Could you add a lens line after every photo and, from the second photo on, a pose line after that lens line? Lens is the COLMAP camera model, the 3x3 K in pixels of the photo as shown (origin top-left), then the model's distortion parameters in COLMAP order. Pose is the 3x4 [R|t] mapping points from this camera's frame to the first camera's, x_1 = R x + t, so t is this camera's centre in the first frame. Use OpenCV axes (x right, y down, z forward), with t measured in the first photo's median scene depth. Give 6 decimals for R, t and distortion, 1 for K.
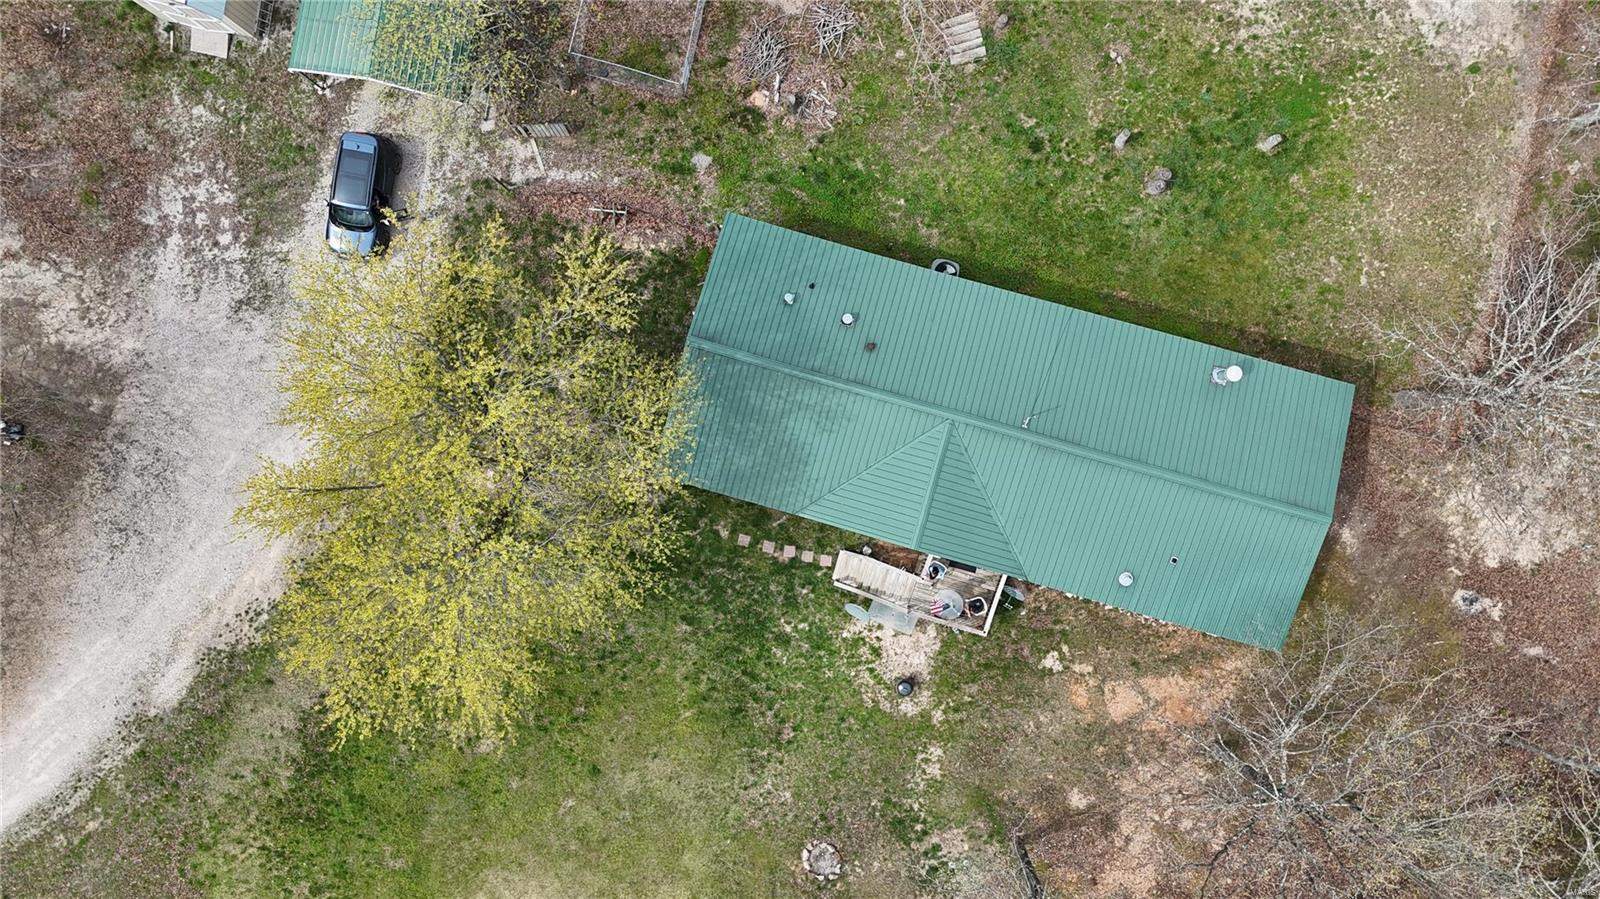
lens RADIAL K [[1165.4, 0, 794.9], [0, 1165.4, 451.6], [0, 0, 1]] dist [0.058830, -0.051883]
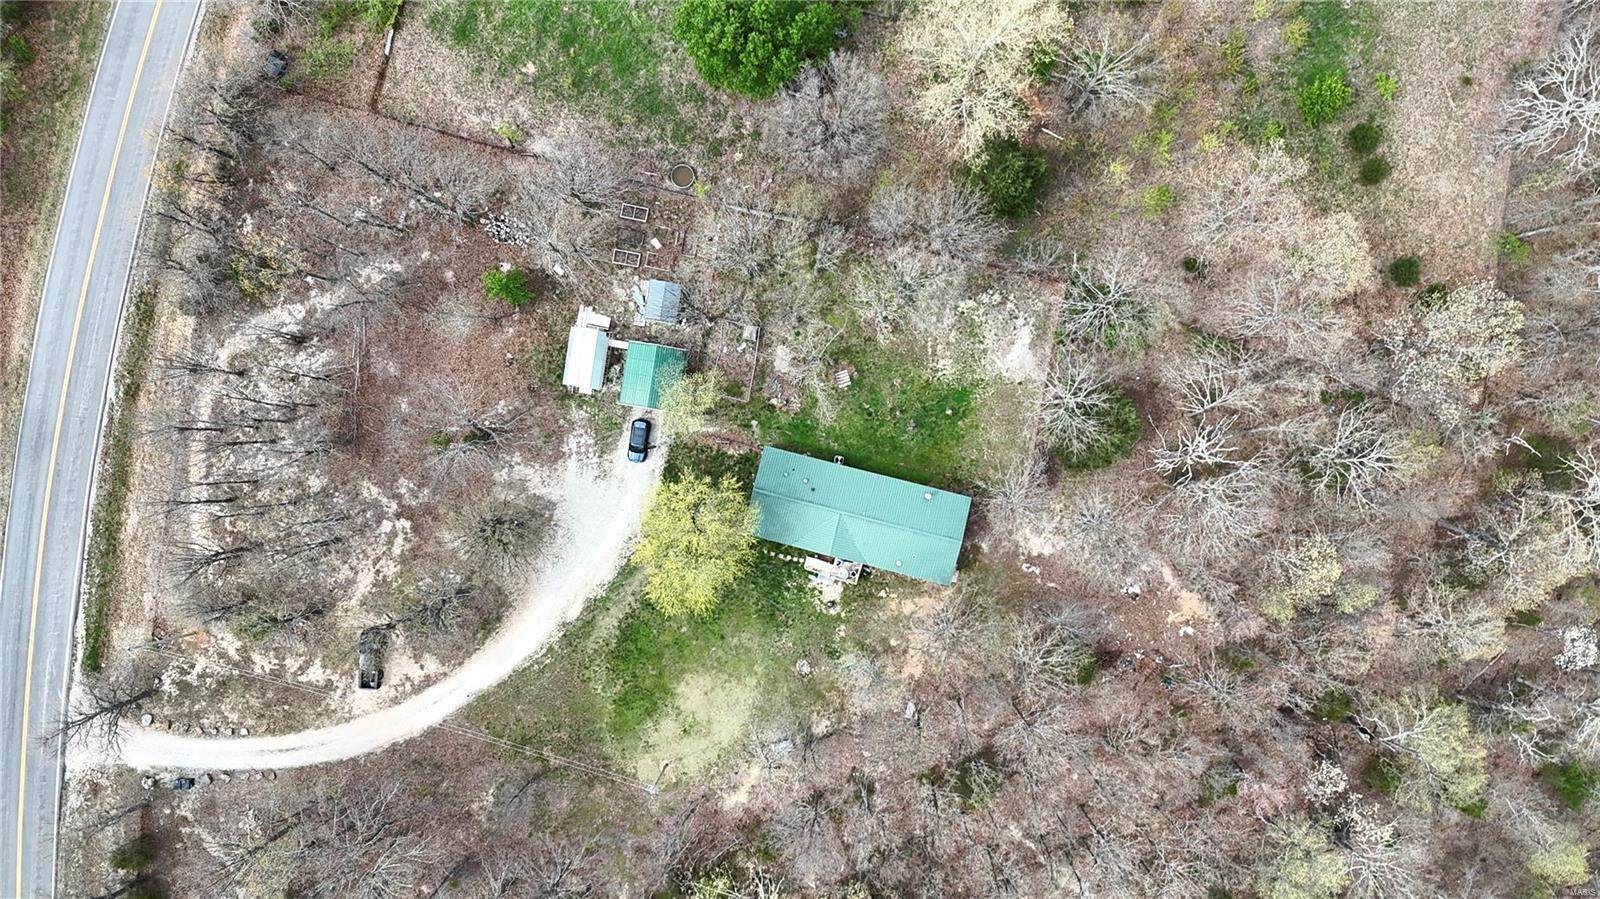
lens RADIAL K [[1165.4, 0, 796.3], [0, 1165.4, 448.1], [0, 0, 1]] dist [0.058830, -0.051883]
pose [[0.999535, -0.030385, 0.002565, 0.014740], [0.030419, 0.999434, -0.014355, -0.140909], [-0.002127, 0.014426, 0.999894, -1.856005]]
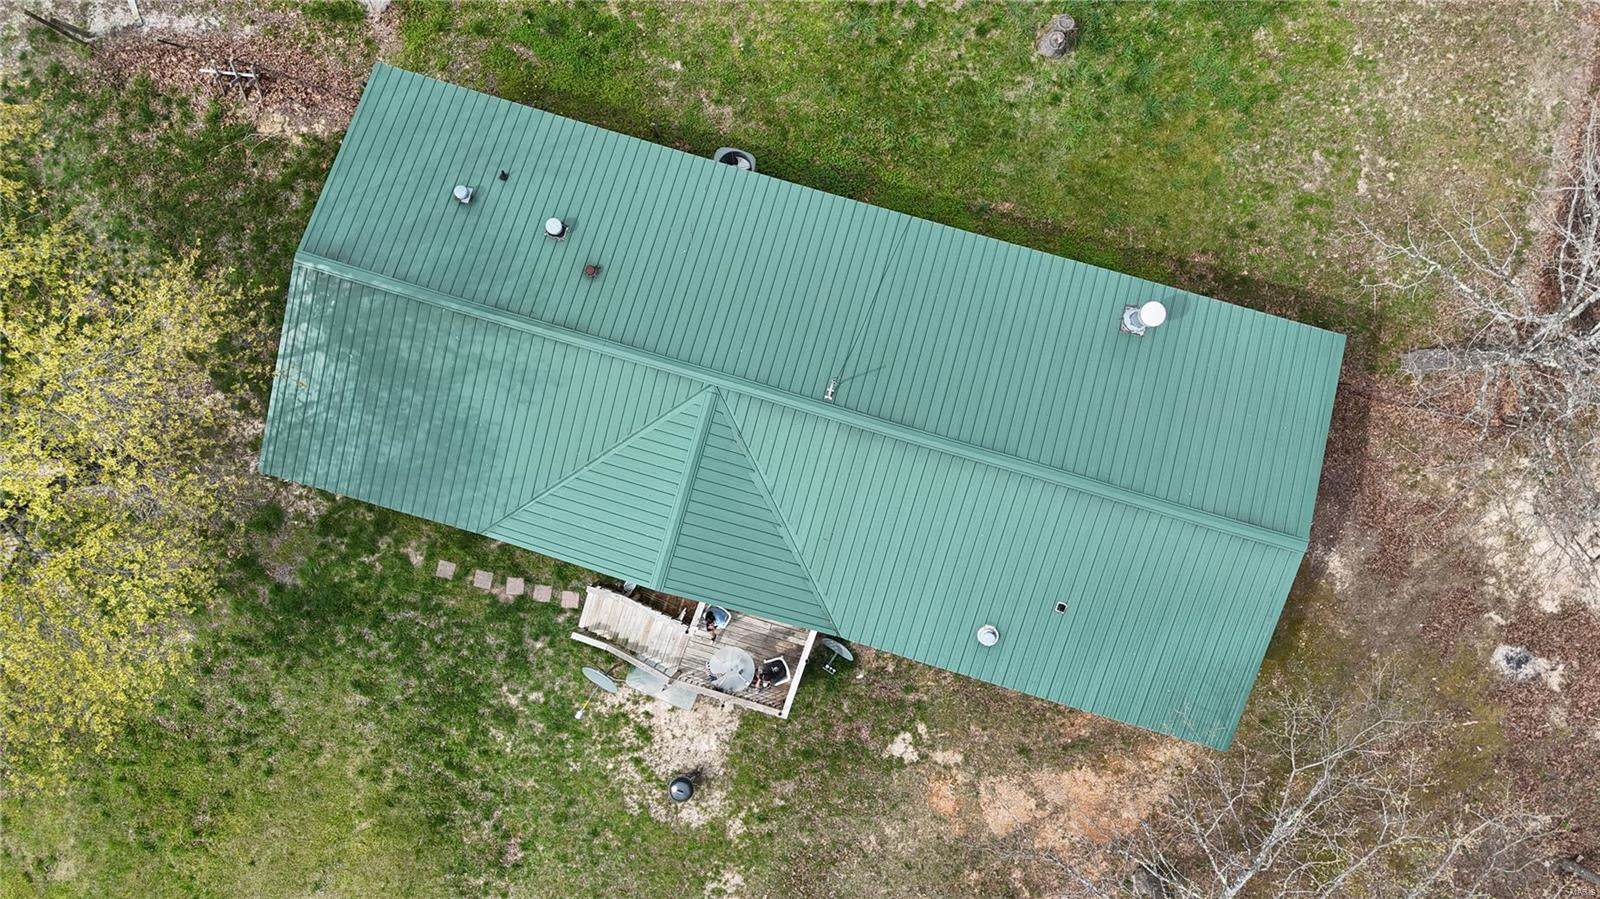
lens RADIAL K [[1165.4, 0, 796.8], [0, 1165.4, 457.1], [0, 0, 1]] dist [0.058830, -0.051883]
pose [[0.999986, 0.003798, -0.003785, 0.162906], [-0.003788, 0.999989, 0.002692, 0.008703], [0.003795, -0.002678, 0.999989, 0.325180]]
